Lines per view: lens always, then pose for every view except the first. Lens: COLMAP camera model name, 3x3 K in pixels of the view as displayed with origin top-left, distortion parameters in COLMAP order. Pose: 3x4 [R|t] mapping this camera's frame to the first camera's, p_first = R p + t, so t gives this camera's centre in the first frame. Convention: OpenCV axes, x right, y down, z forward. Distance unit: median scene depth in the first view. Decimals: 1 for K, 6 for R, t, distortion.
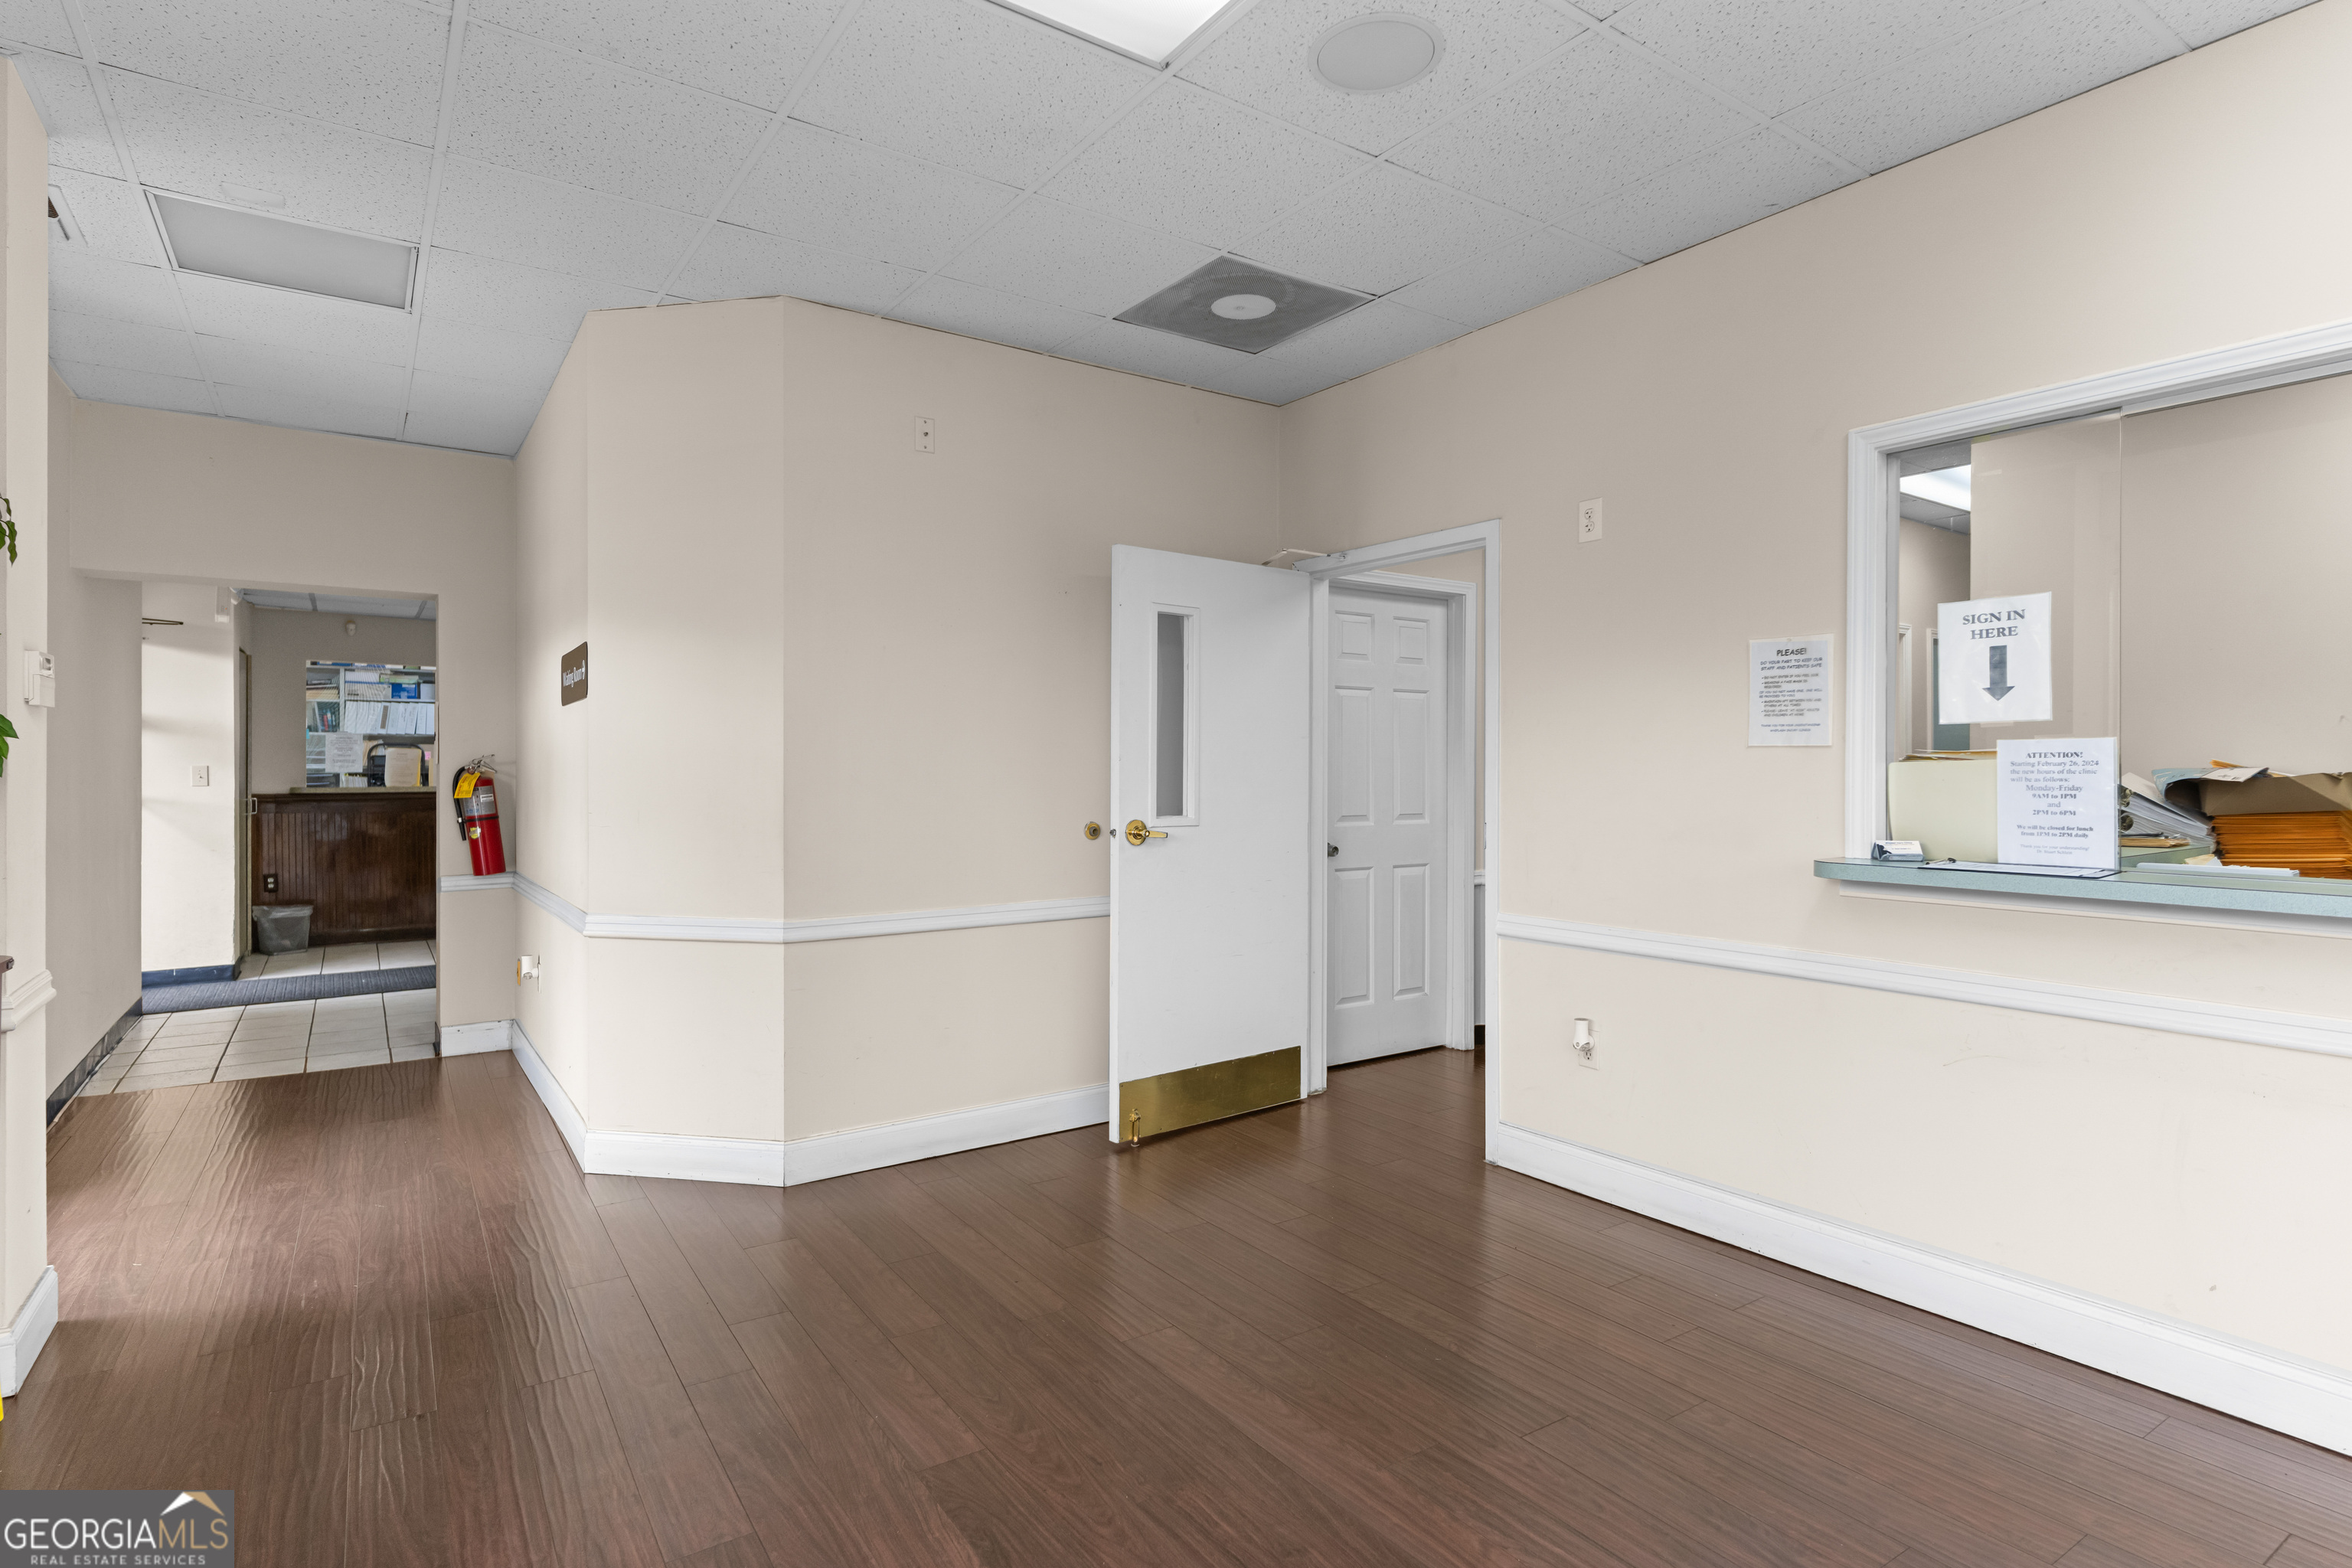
lens RADIAL K [[1192.1, 0, 1178.9], [0, 1192.1, 779.9], [0, 0, 1]] dist [0.001695, 0.000236]
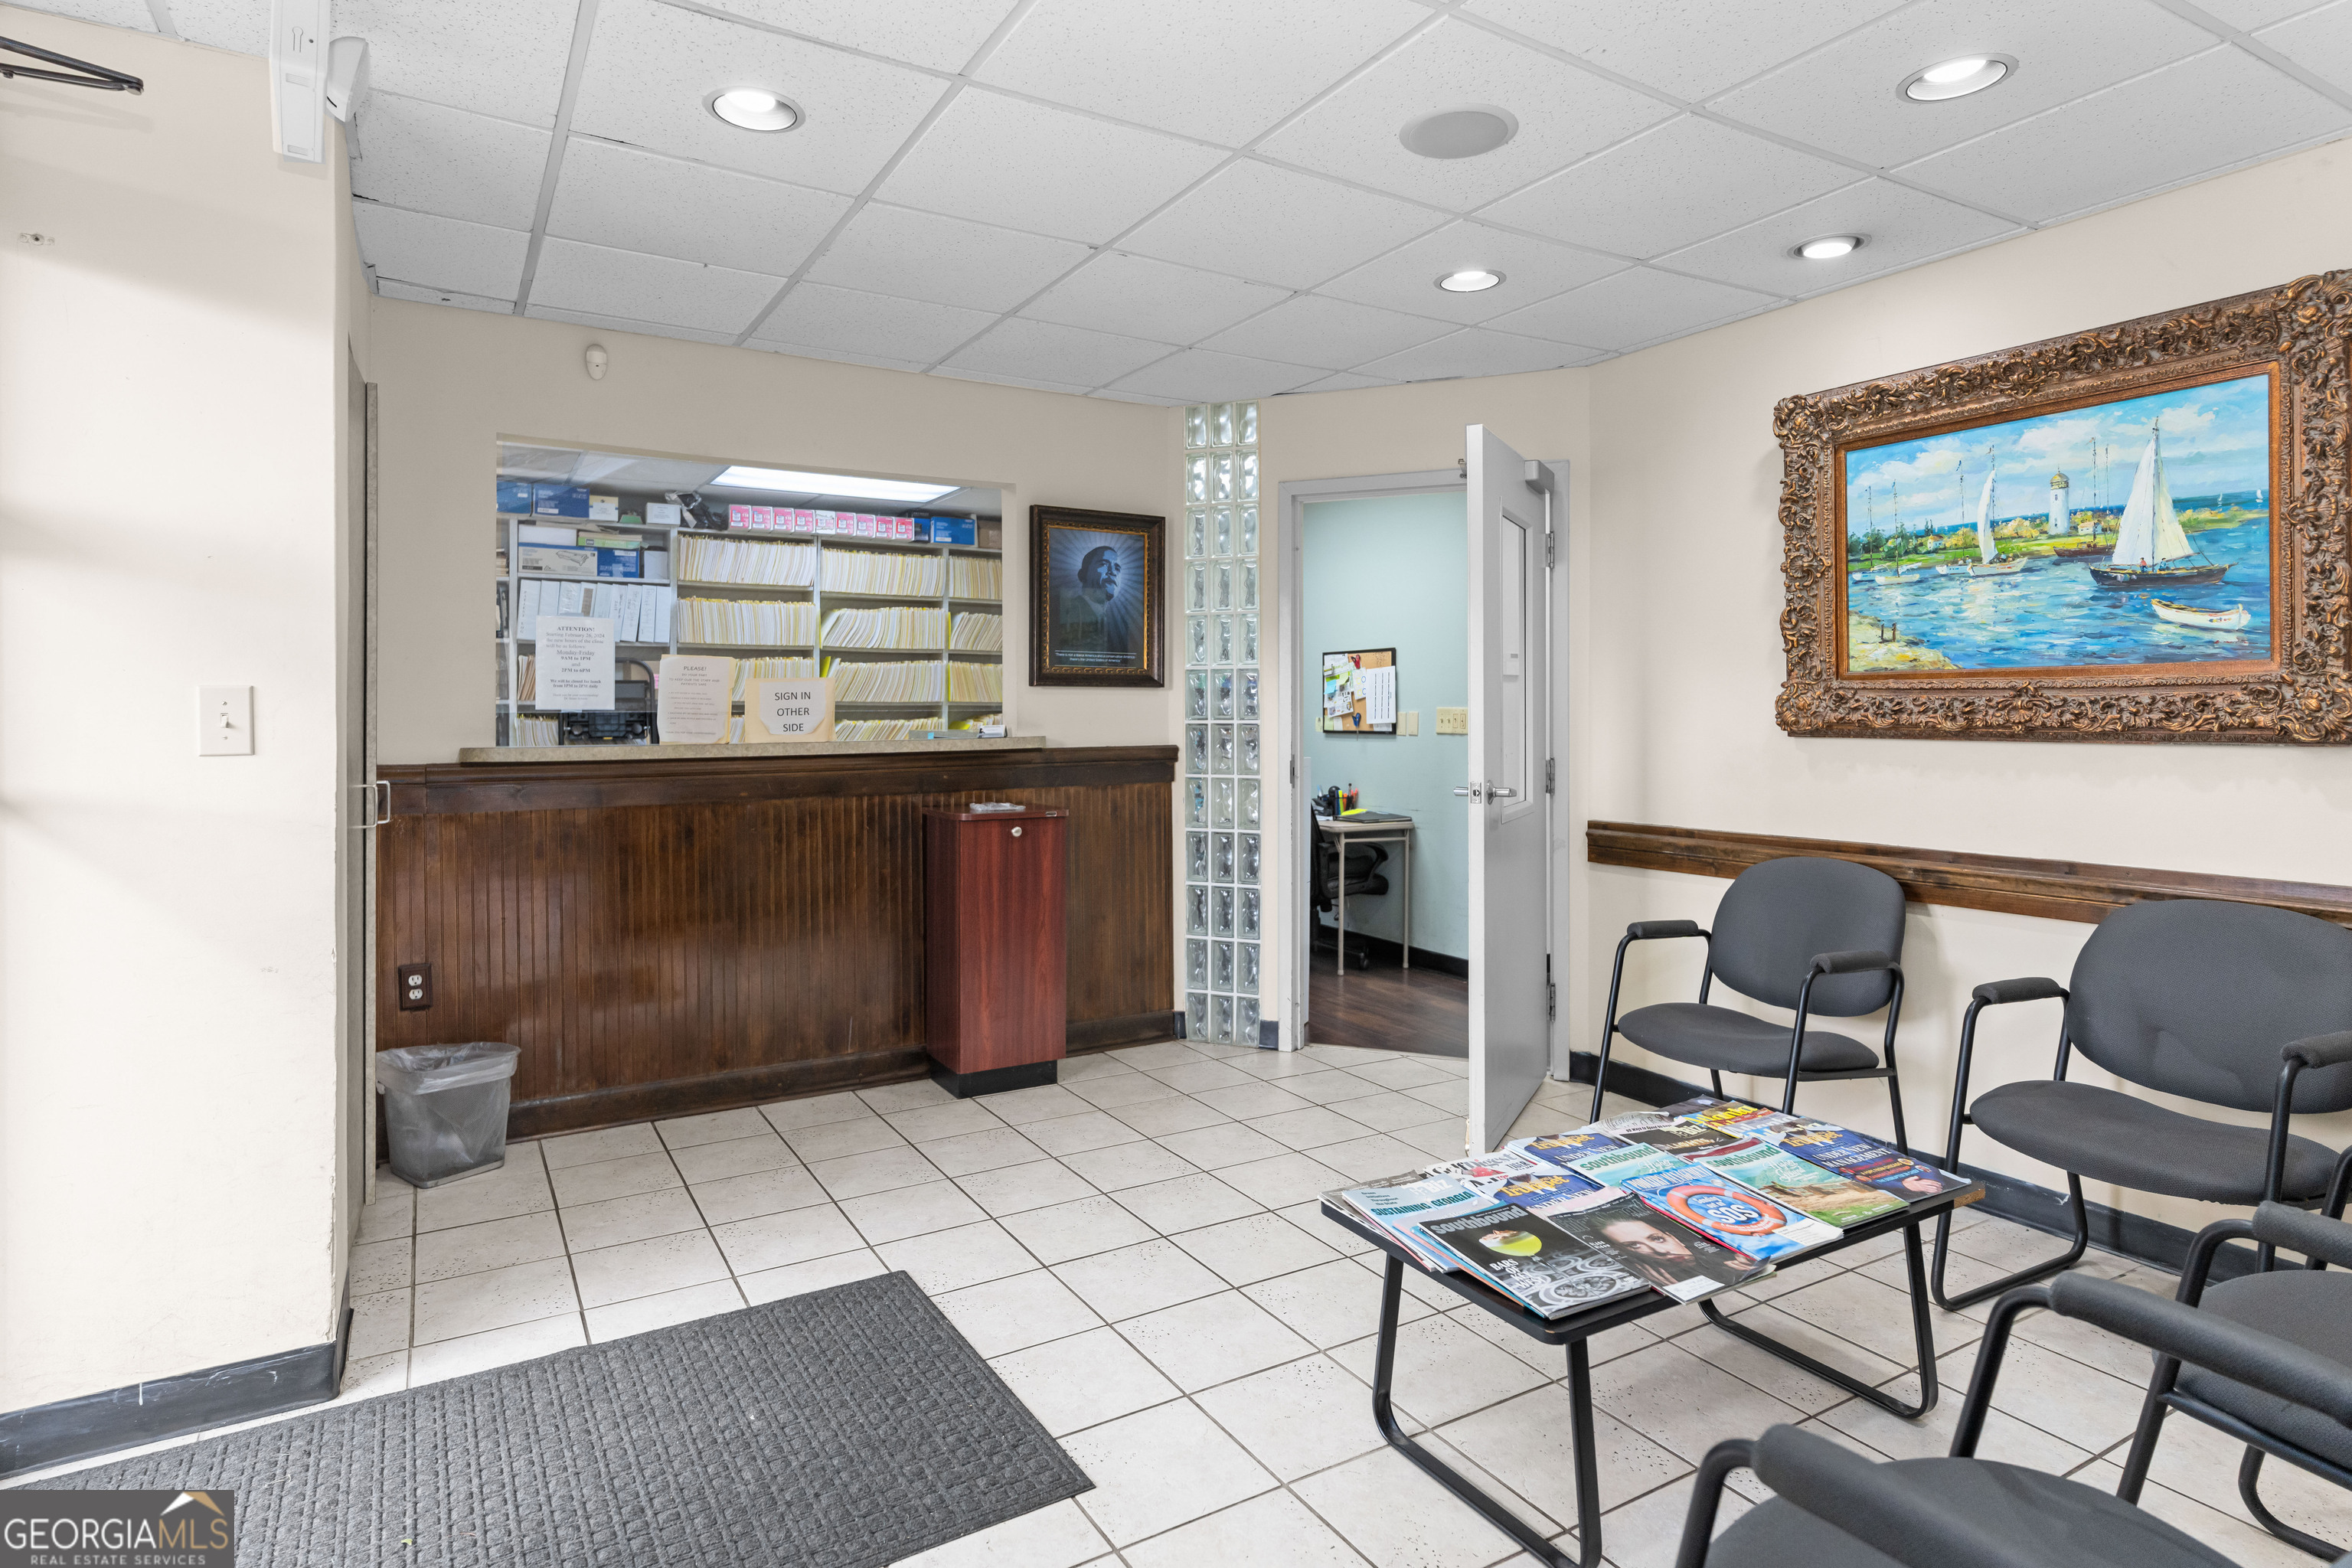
lens RADIAL K [[1273.9, 0, 1165.4], [0, 1273.9, 706.7], [0, 0, 1]] dist [0.000928, 0.000069]
pose [[0.996380, -0.004632, -0.084886, -0.473196], [0.003835, 0.999947, -0.009556, -0.002512], [0.084926, 0.009196, 0.996345, 0.593990]]
